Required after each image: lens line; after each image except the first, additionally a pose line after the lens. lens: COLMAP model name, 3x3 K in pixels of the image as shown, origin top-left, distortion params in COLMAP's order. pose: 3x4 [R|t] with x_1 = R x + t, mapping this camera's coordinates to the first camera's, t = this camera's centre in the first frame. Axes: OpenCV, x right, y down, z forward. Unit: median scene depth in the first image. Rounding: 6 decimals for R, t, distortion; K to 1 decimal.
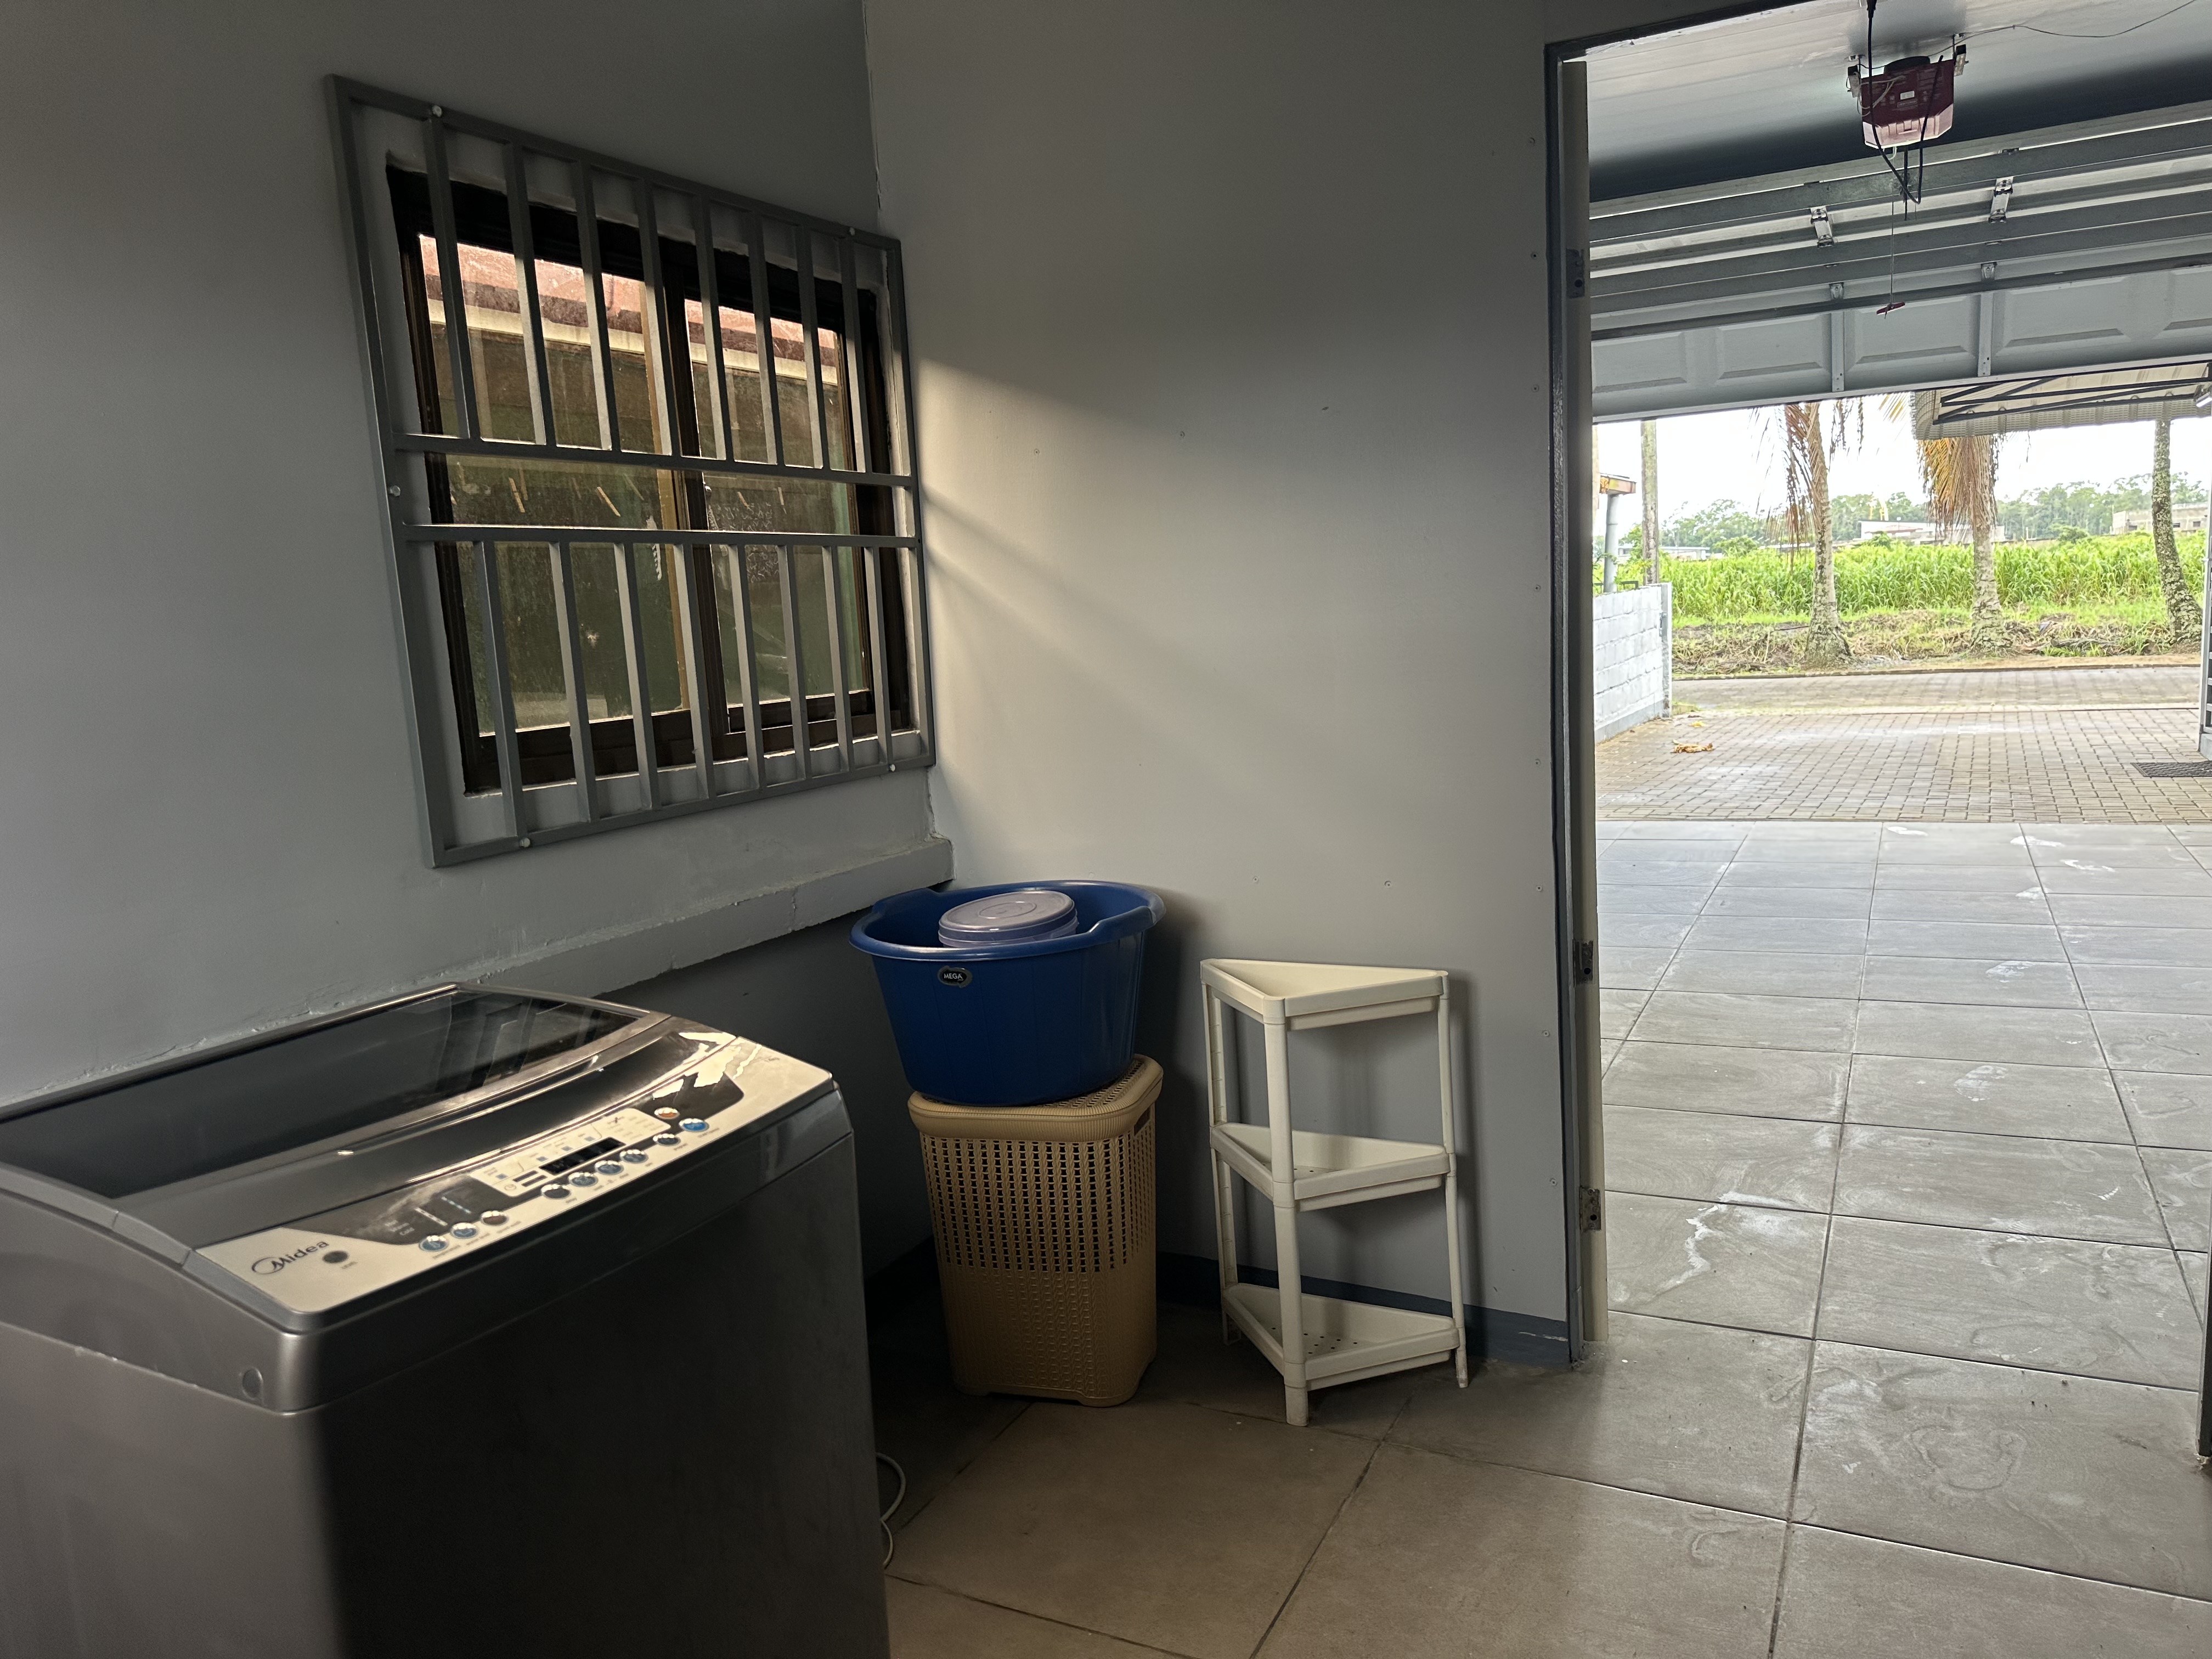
lens RADIAL K [[1575.8, 0, 1106.0], [0, 1575.8, 829.5], [0, 0, 1]] dist [0.125117, -0.172752]
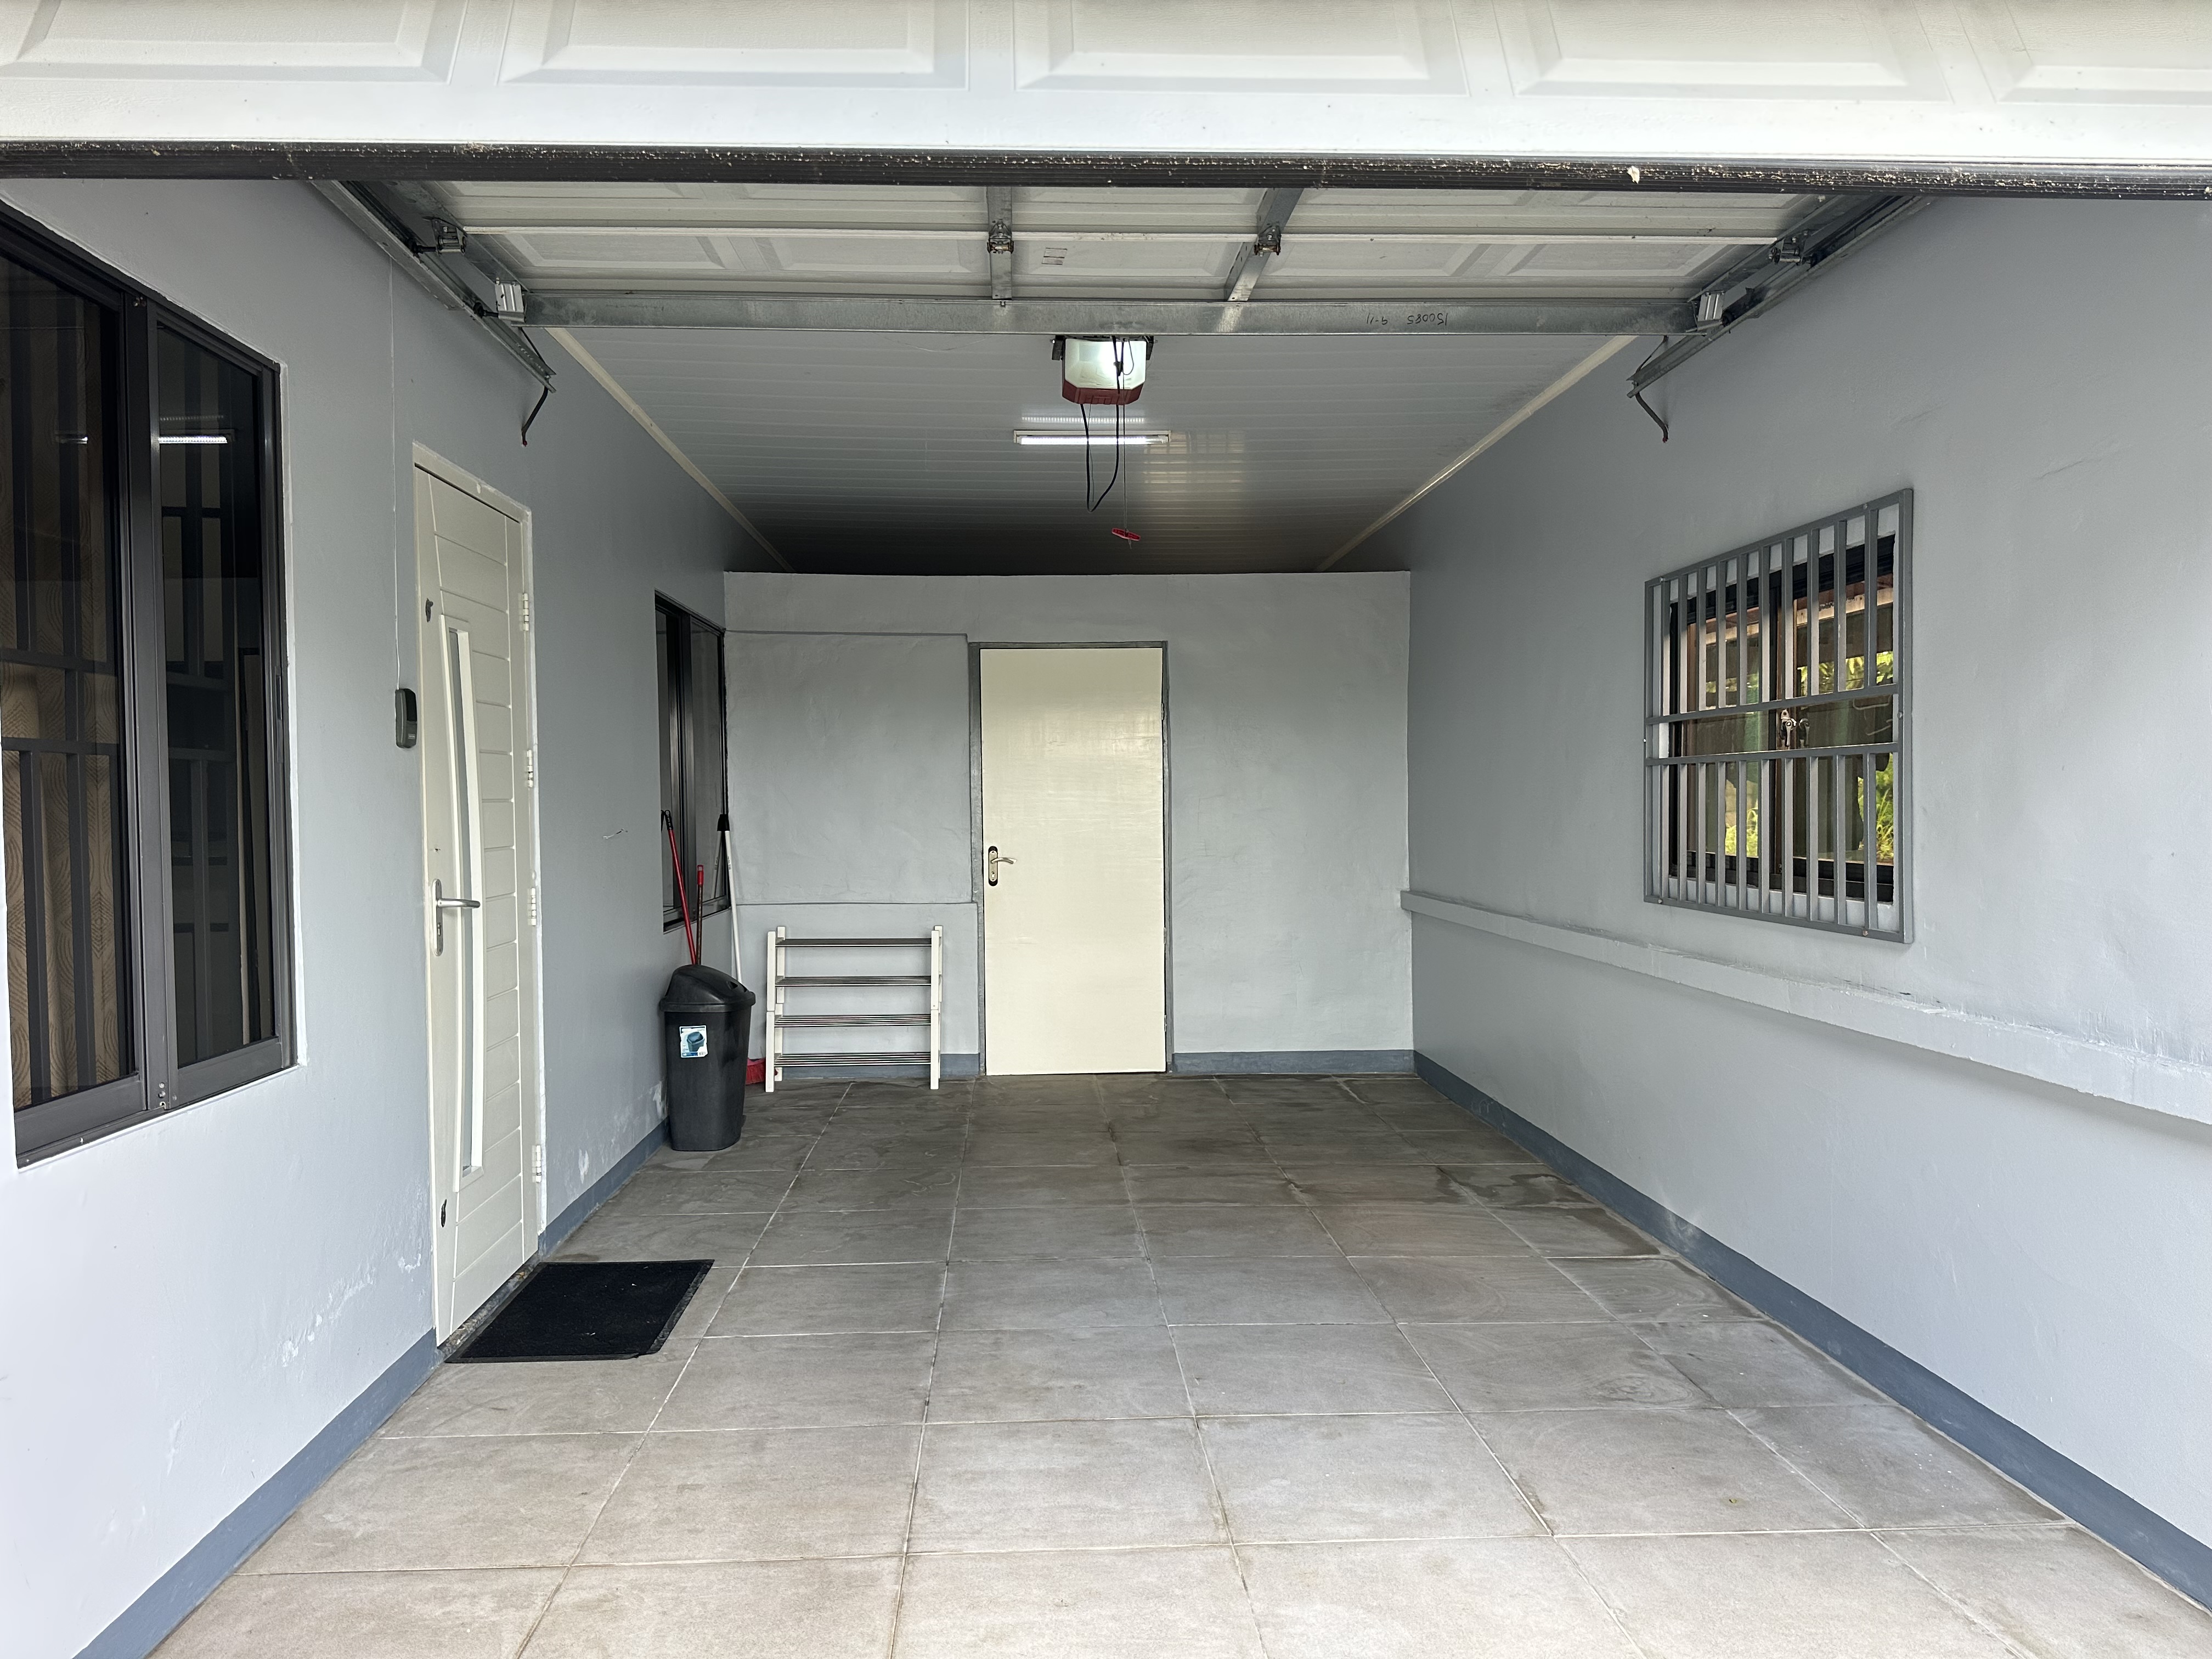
lens RADIAL K [[1575.8, 0, 1106.0], [0, 1575.8, 829.5], [0, 0, 1]] dist [0.125117, -0.172752]
pose [[-0.859000, 0.081365, -0.505468, 1.144722], [-0.007846, 0.985083, 0.171902, -0.380826], [0.511915, 0.151630, -0.845548, 2.053888]]
